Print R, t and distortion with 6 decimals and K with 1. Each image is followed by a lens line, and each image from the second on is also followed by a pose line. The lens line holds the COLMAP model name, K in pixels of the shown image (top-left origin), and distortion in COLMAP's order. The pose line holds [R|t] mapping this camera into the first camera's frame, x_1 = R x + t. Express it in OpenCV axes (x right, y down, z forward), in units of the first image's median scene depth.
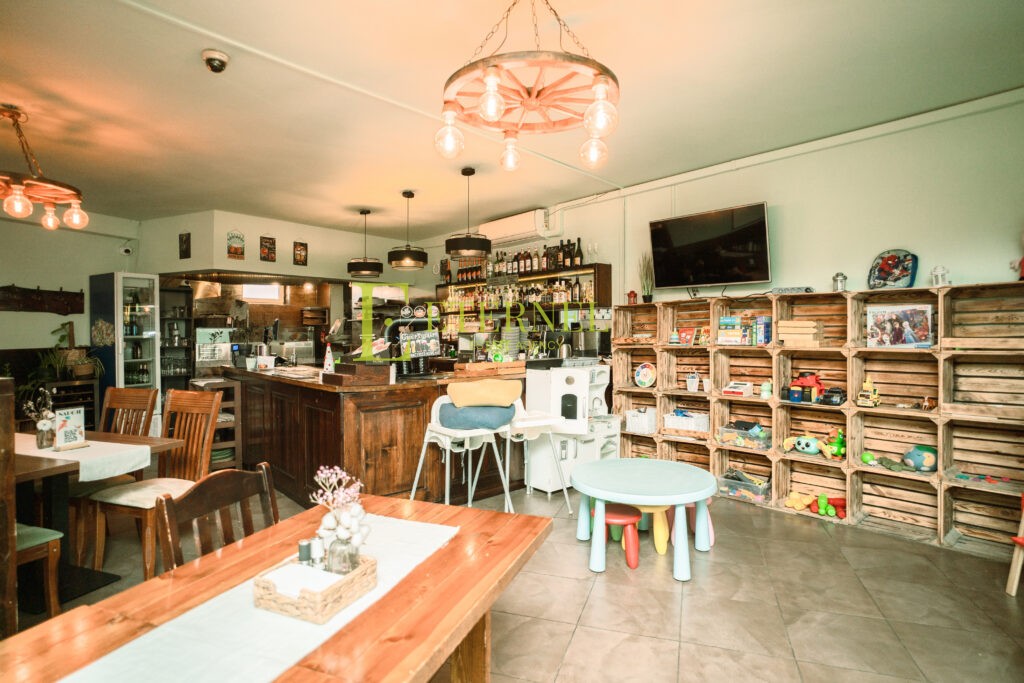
lens RADIAL K [[541.5, 0, 508.8], [0, 541.5, 337.8], [0, 0, 1]] dist [-0.050271, 0.030057]
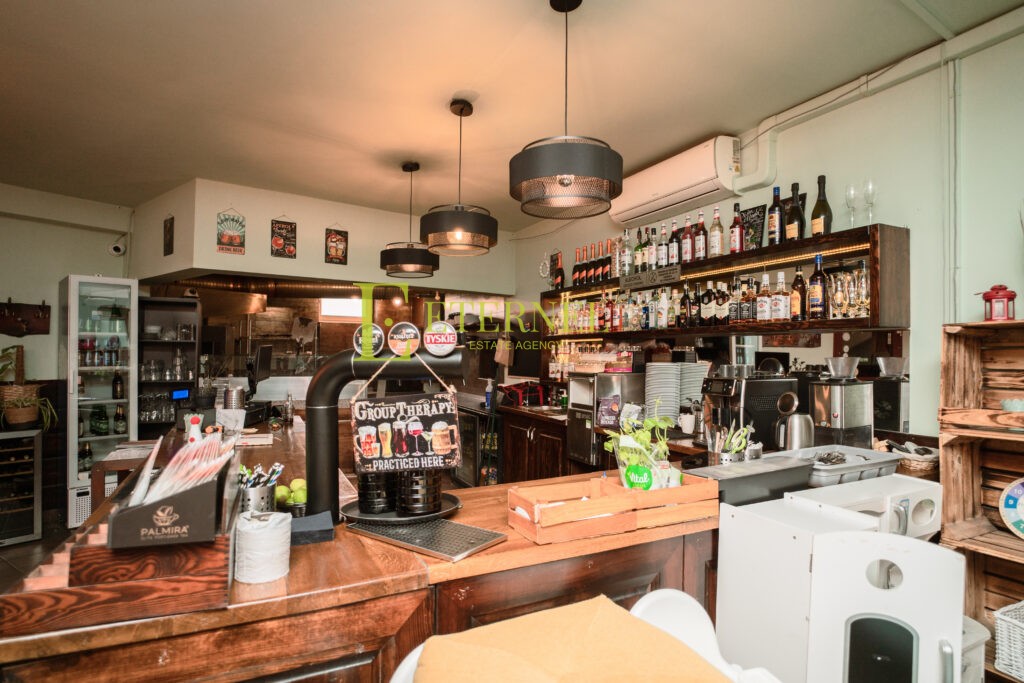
lens RADIAL K [[541.5, 0, 508.8], [0, 541.5, 337.8], [0, 0, 1]] dist [-0.050271, 0.030057]
pose [[0.966583, 0.007527, -0.256243, -0.011486], [-0.017092, 0.999237, -0.035123, -0.032985], [0.255783, 0.038329, 0.965974, 0.591268]]
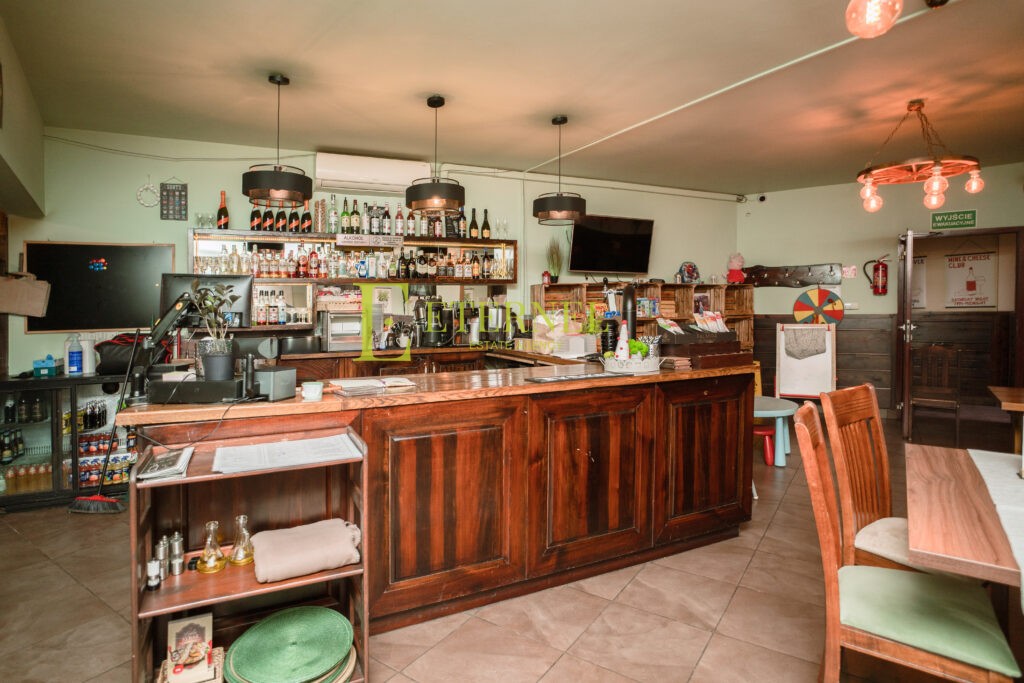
lens RADIAL K [[553.6, 0, 506.0], [0, 553.6, 300.1], [0, 0, 1]] dist [-0.050630, 0.033284]
pose [[0.264384, 0.018167, 0.964246, -0.923607], [0.021261, 0.999470, -0.024660, -0.003486], [-0.964183, 0.027021, 0.263858, 0.843013]]
